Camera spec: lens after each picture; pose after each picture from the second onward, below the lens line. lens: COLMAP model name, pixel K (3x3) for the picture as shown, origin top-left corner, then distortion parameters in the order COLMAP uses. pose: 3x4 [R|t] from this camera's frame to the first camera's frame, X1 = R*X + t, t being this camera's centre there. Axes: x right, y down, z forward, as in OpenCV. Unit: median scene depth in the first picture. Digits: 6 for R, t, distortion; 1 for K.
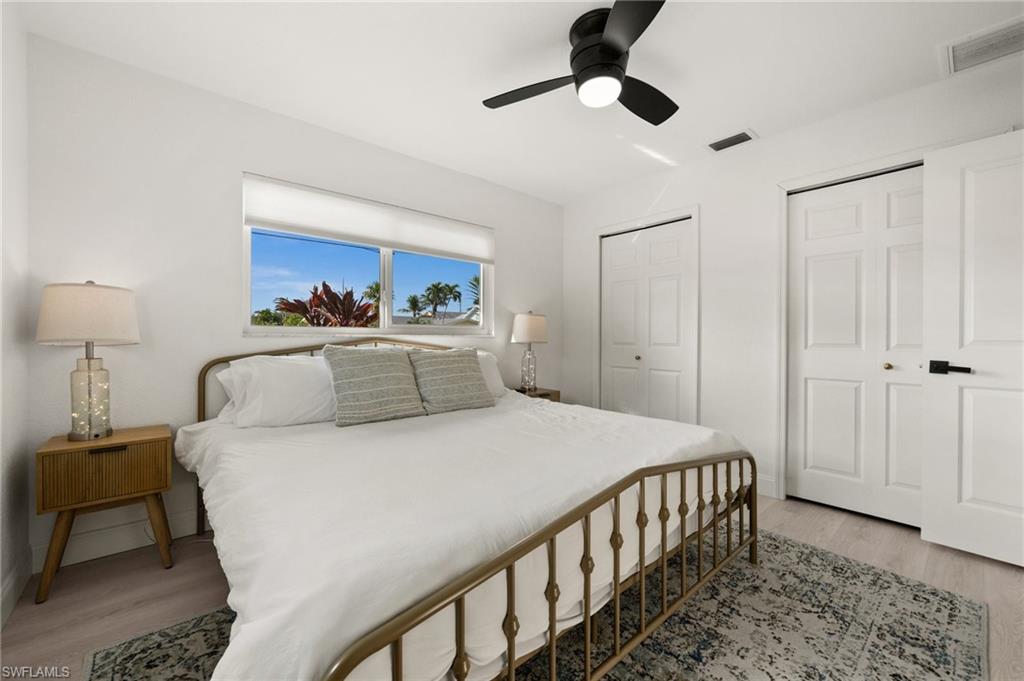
lens RADIAL K [[405.9, 0, 513.4], [0, 405.9, 340.2], [0, 0, 1]] dist [-0.000786, -0.000228]
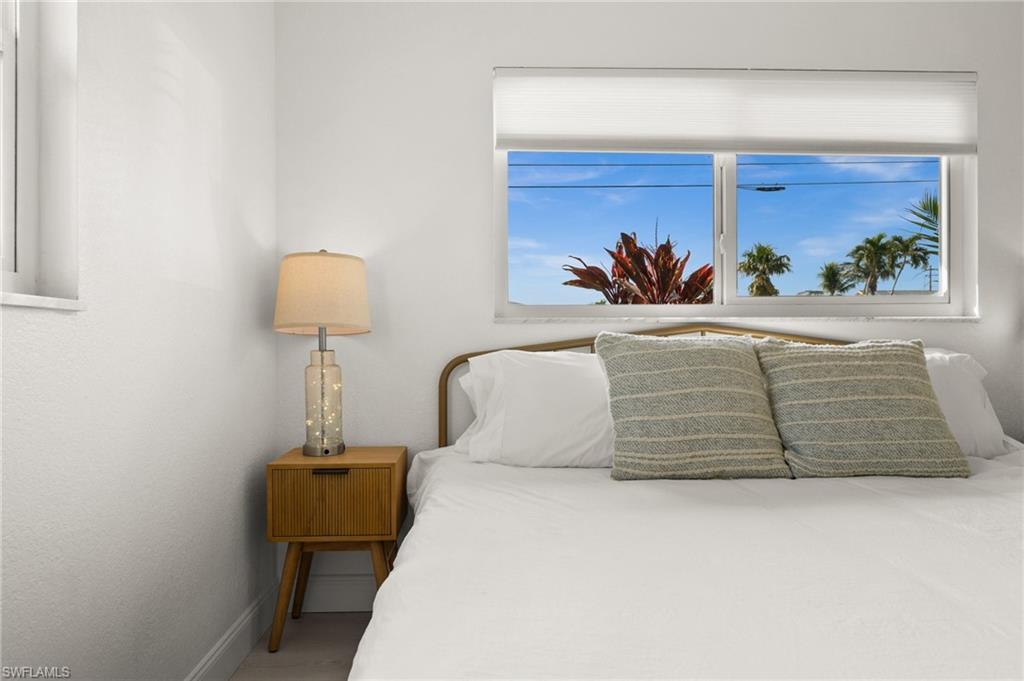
lens RADIAL K [[683.7, 0, 512.0], [0, 683.7, 340.5], [0, 0, 1]] dist [-0.002594, 0.001665]
pose [[0.776579, -0.005270, -0.629998, 0.043749], [0.001329, 0.999976, -0.006727, 0.031558], [0.630019, 0.004387, 0.776567, 0.192376]]
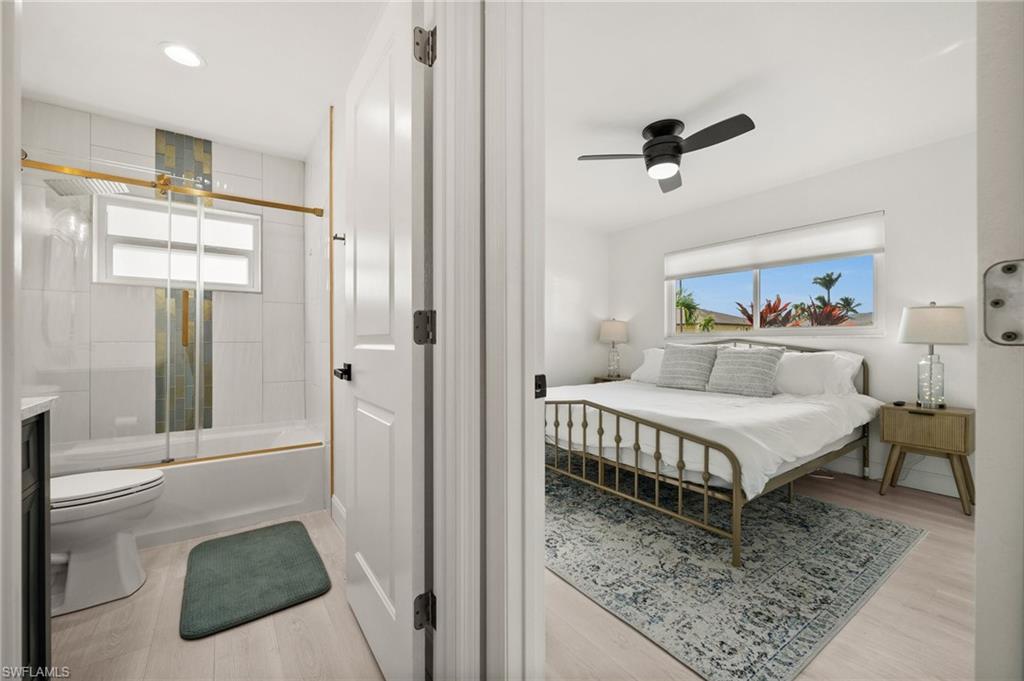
lens RADIAL K [[405.9, 0, 513.4], [0, 405.9, 340.2], [0, 0, 1]] dist [-0.000786, -0.000228]
pose [[-0.089052, -0.001250, -0.996026, 1.494788], [-0.001341, 0.999998, -0.001135, 0.002162], [0.996026, 0.001234, -0.089054, 0.503576]]
